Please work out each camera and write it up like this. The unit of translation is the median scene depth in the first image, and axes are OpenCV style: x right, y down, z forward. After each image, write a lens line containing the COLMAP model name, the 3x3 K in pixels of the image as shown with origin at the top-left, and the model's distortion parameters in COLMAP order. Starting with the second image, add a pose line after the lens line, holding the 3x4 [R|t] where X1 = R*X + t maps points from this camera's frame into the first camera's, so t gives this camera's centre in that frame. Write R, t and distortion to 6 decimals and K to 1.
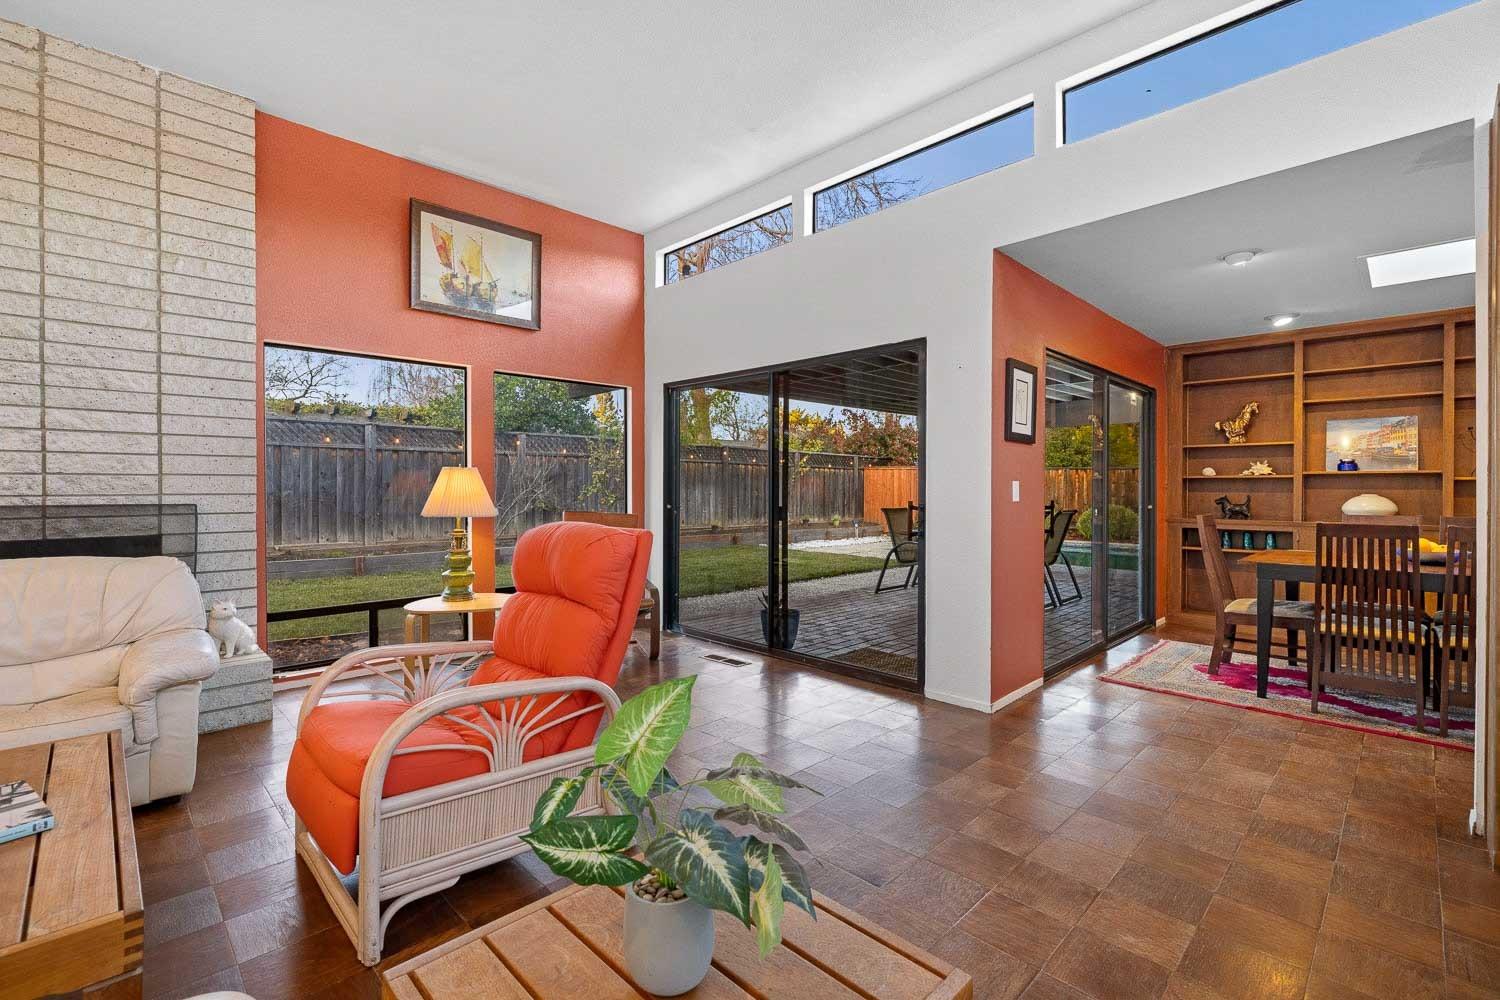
lens RADIAL K [[670.4, 0, 744.5], [0, 670.4, 491.6], [0, 0, 1]] dist [-0.002691, 0.000303]
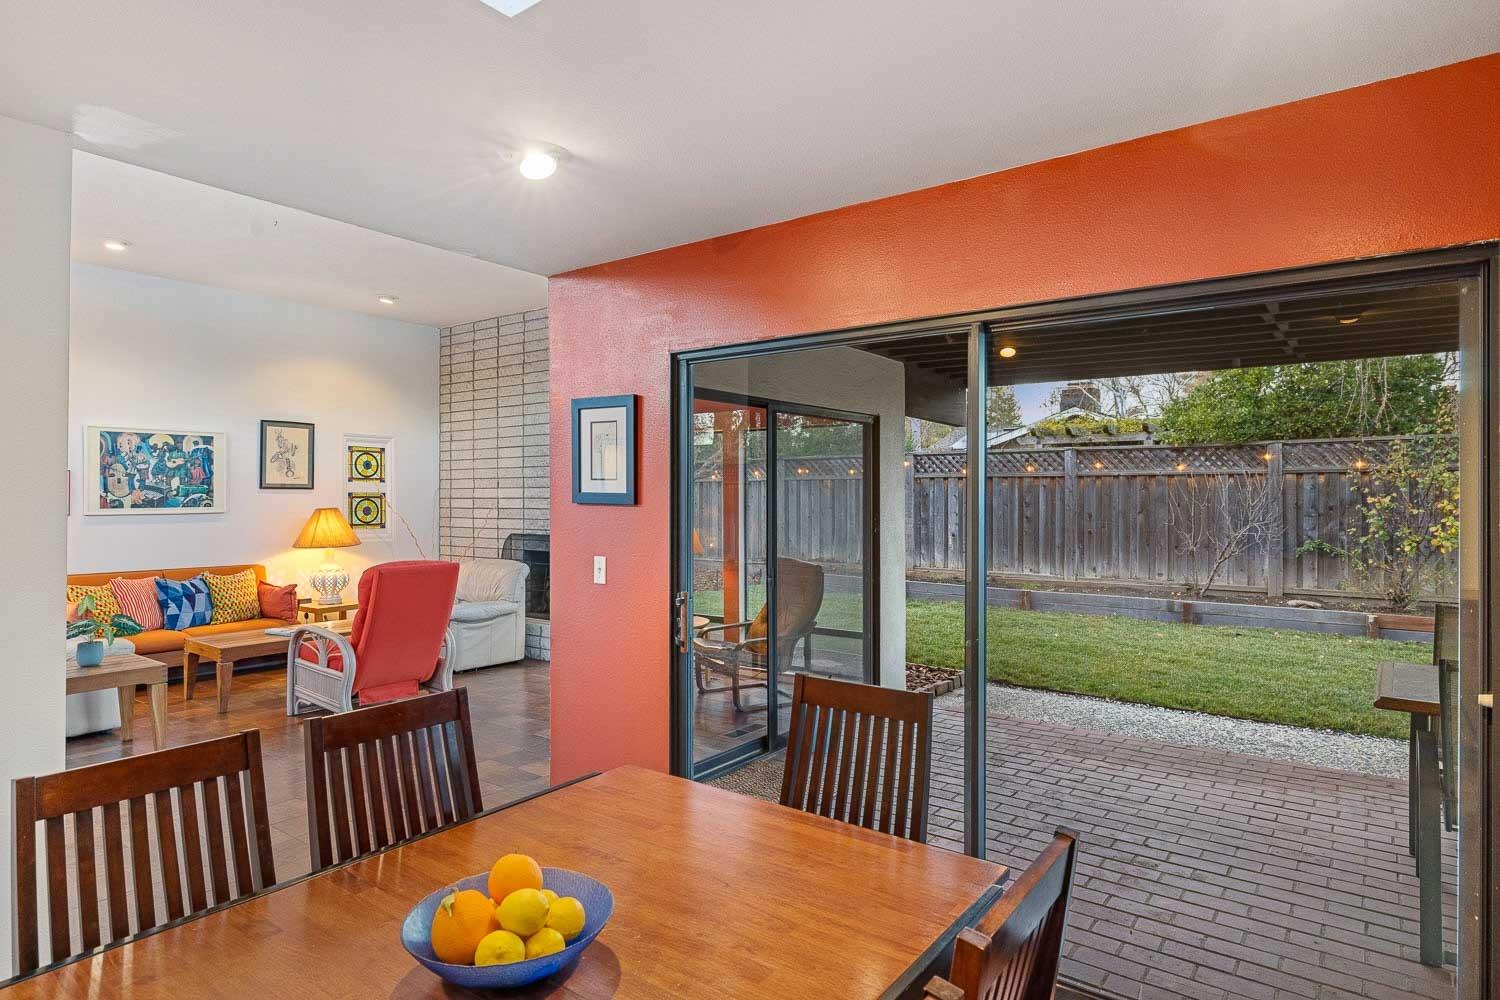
lens RADIAL K [[833.4, 0, 743.7], [0, 833.4, 494.9], [0, 0, 1]] dist [0.000143, -0.000738]
pose [[0.149629, -0.003097, -0.988737, 1.119261], [-0.004974, 0.999980, -0.003885, -0.067595], [0.988730, 0.005500, 0.149611, 0.844476]]
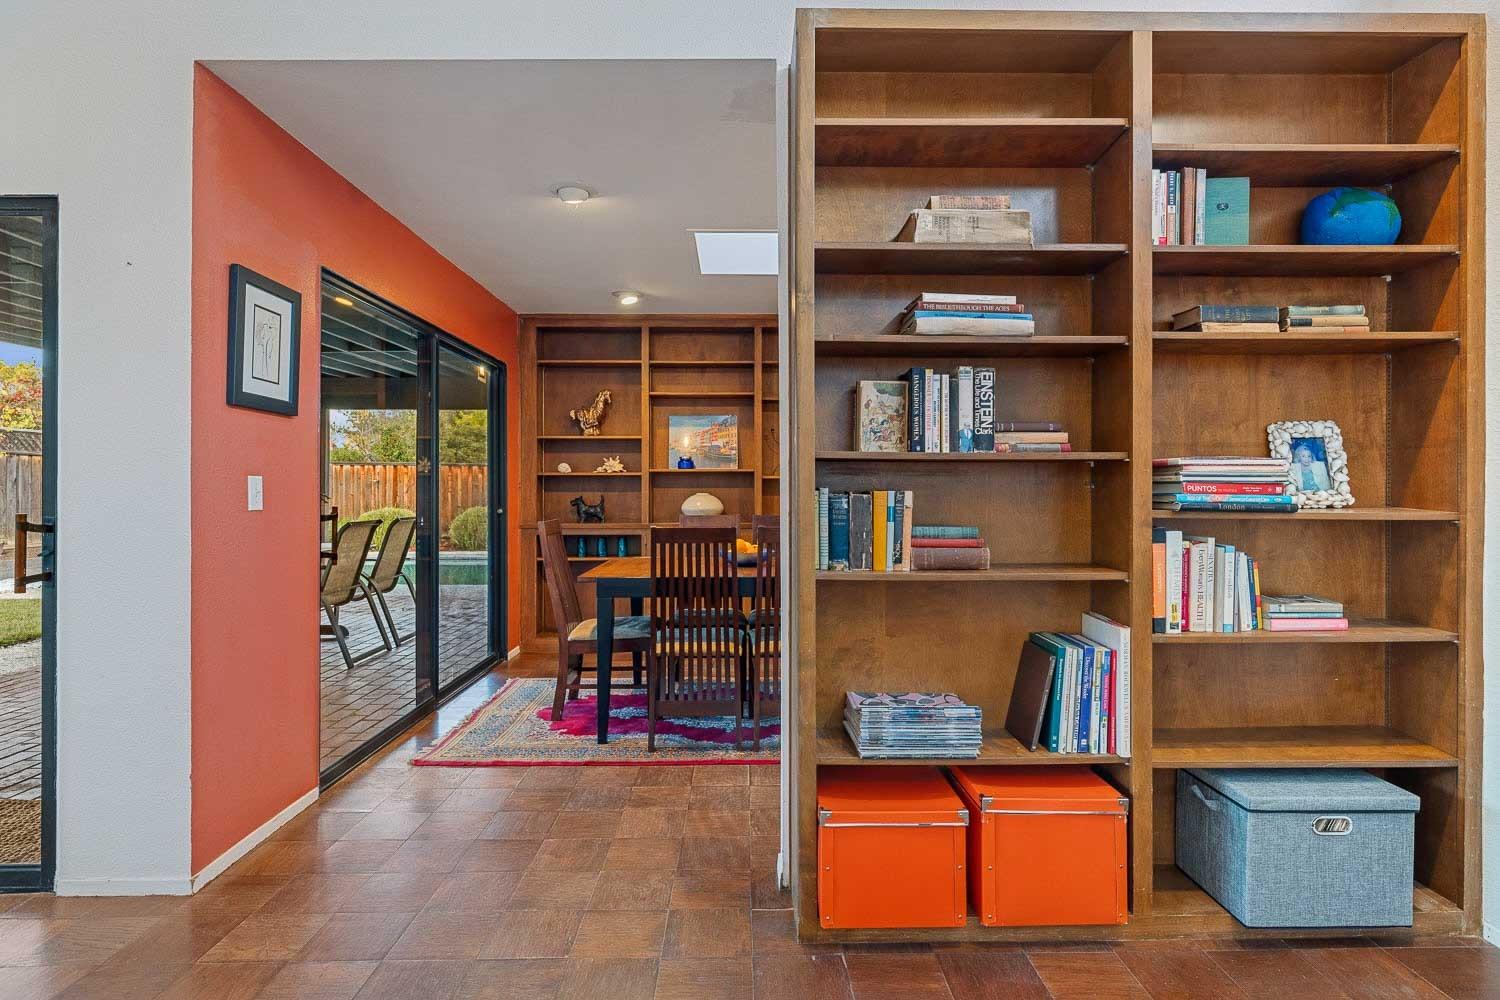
lens RADIAL K [[797.8, 0, 757.7], [0, 797.8, 482.8], [0, 0, 1]] dist [0.001395, -0.001029]
pose [[0.690035, 0.002175, 0.723773, 0.164532], [0.006498, 0.999937, -0.009200, -0.000081], [-0.723747, 0.011051, 0.689977, 0.155120]]
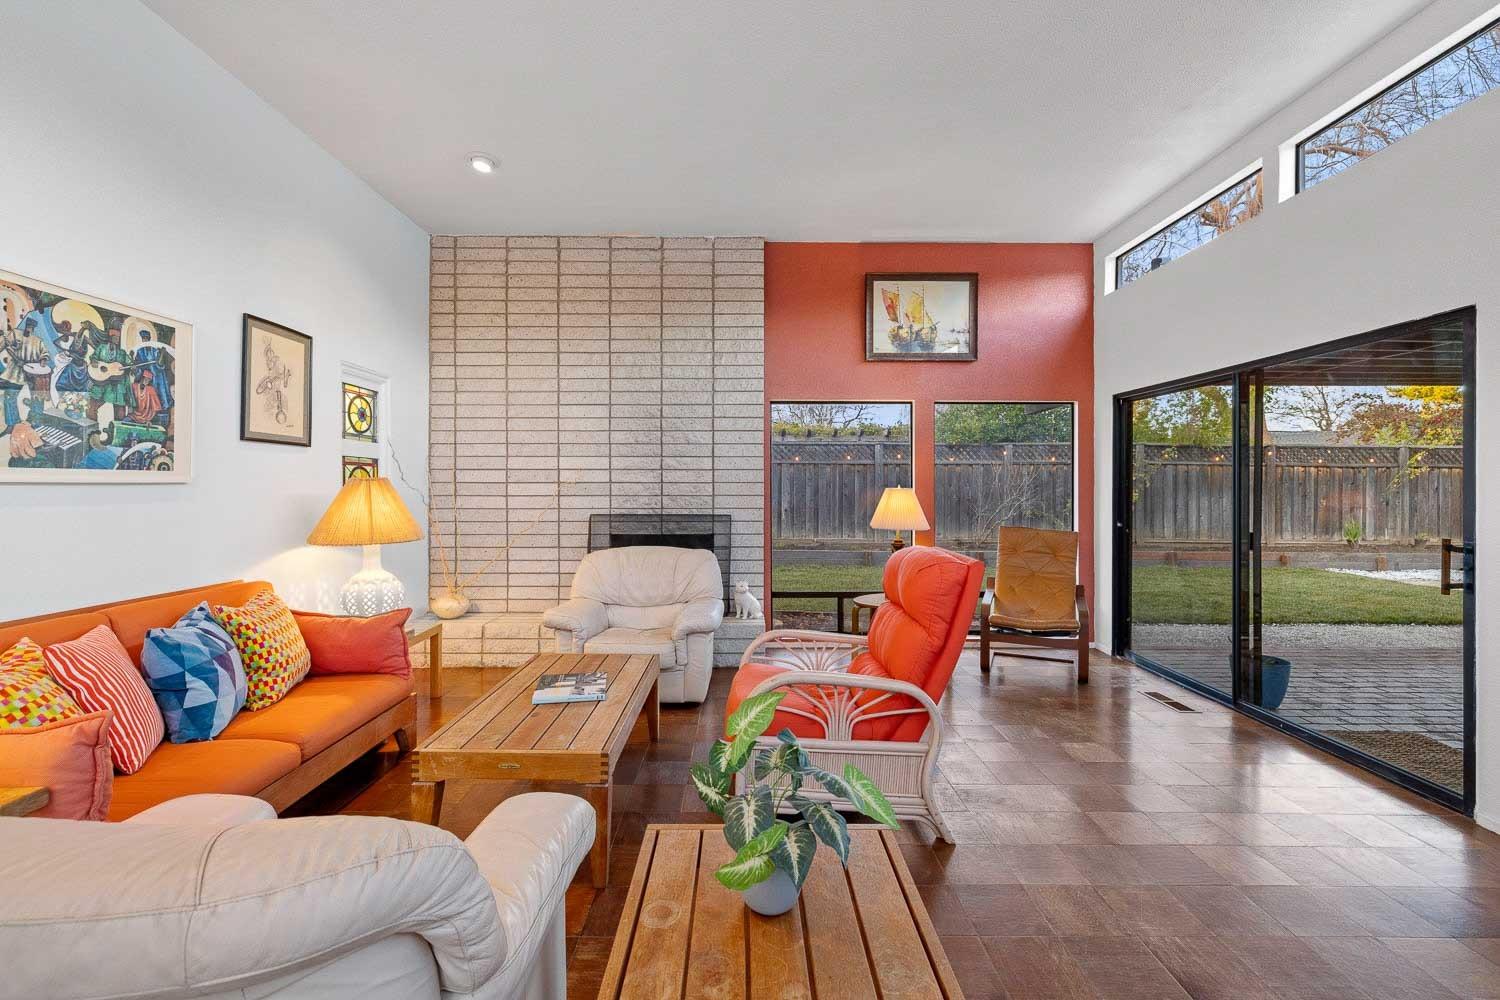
lens RADIAL K [[626.0, 0, 741.7], [0, 626.0, 487.2], [0, 0, 1]] dist [-0.001181, 0.000605]
pose [[0.713055, -0.001084, -0.701108, 0.151866], [-0.004540, 0.999971, -0.006163, -0.027691], [0.701094, 0.007578, 0.713029, 0.003010]]
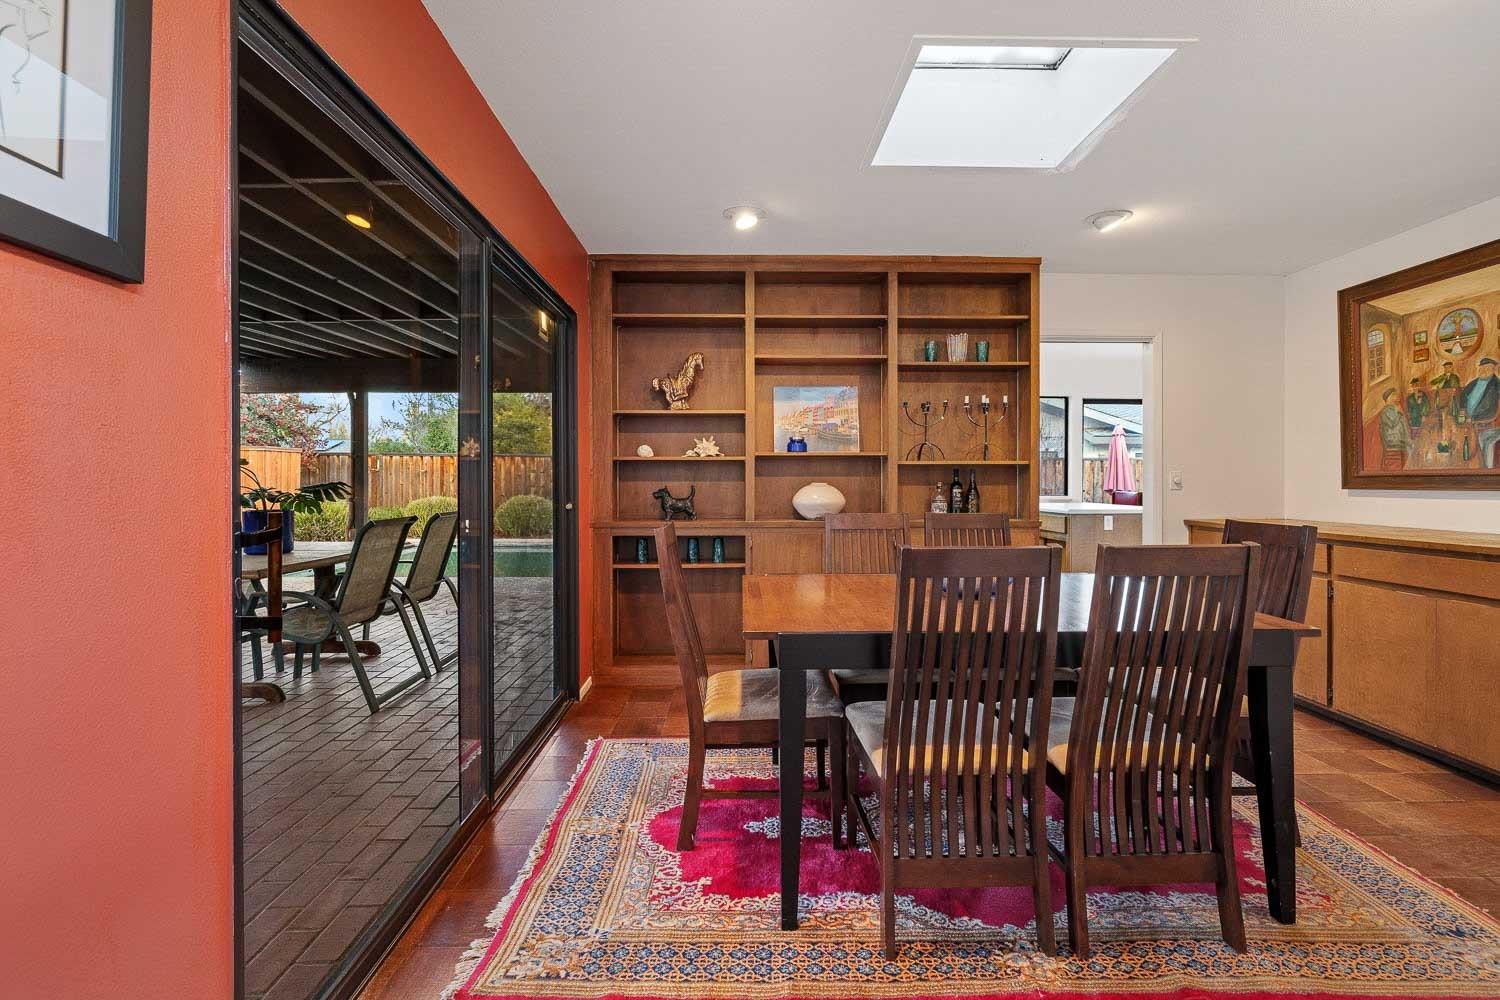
lens RADIAL K [[670.4, 0, 750.5], [0, 670.4, 479.9], [0, 0, 1]] dist [-0.002691, 0.000303]
pose [[0.688819, -0.004814, 0.724917, 0.351842], [0.006666, 0.999978, 0.000307, -0.000056], [-0.724903, 0.004621, 0.688836, 0.584309]]
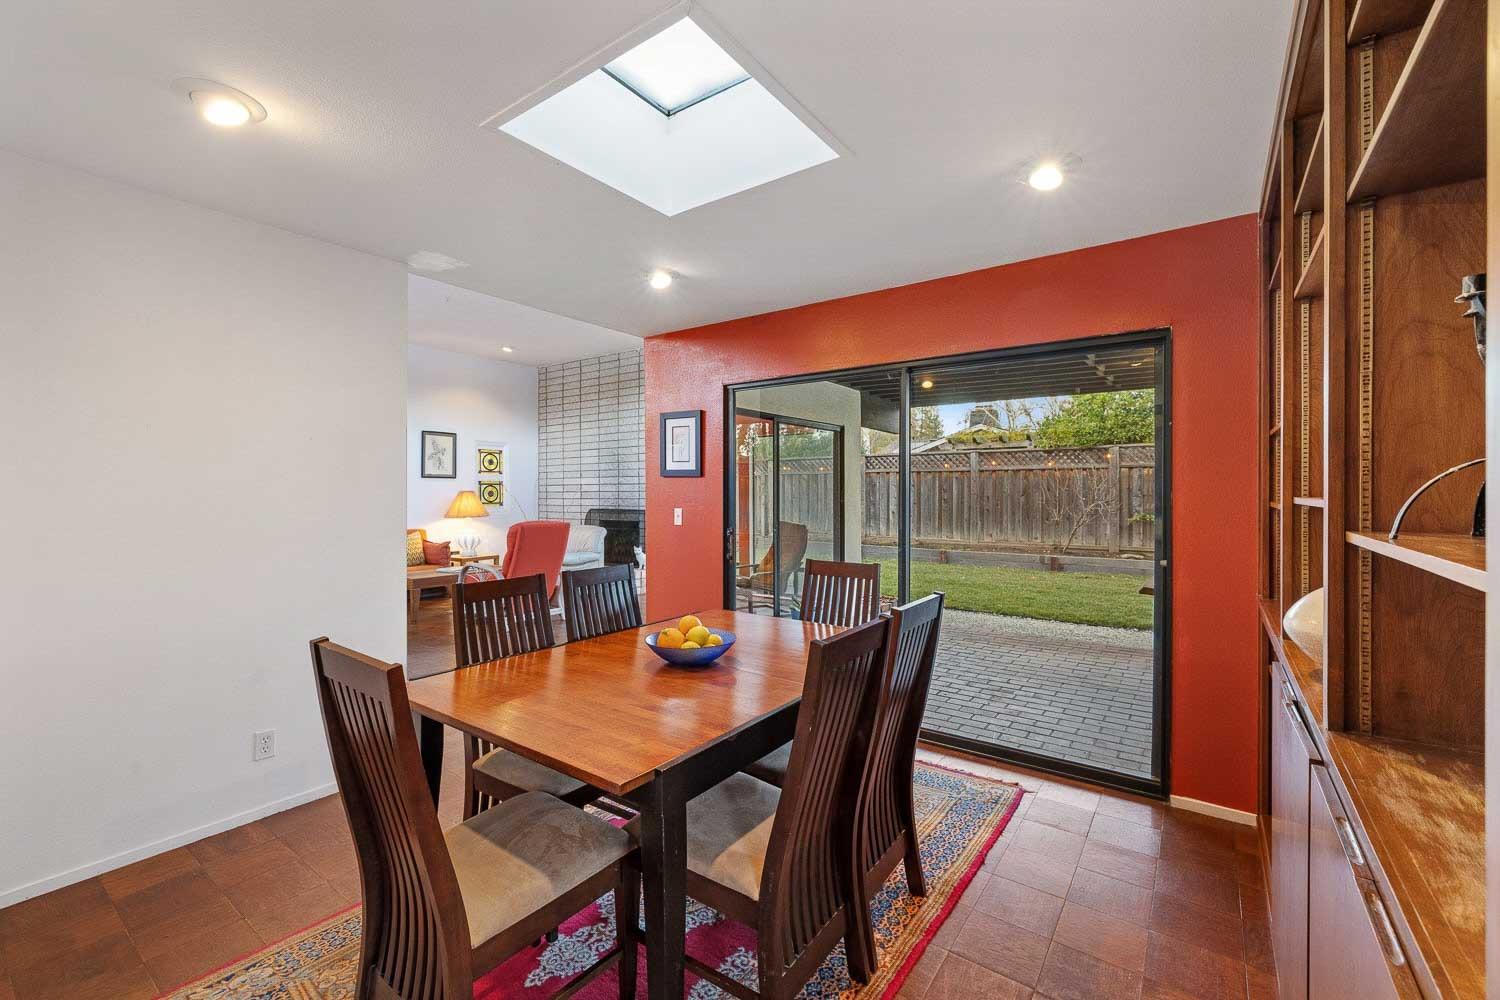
lens RADIAL K [[626.0, 0, 741.8], [0, 626.0, 494.7], [0, 0, 1]] dist [-0.001181, 0.000605]
pose [[0.158006, 0.001631, -0.987437, 1.296533], [-0.002810, 0.999995, 0.001202, -0.035147], [0.987434, 0.002585, 0.158010, 0.773251]]
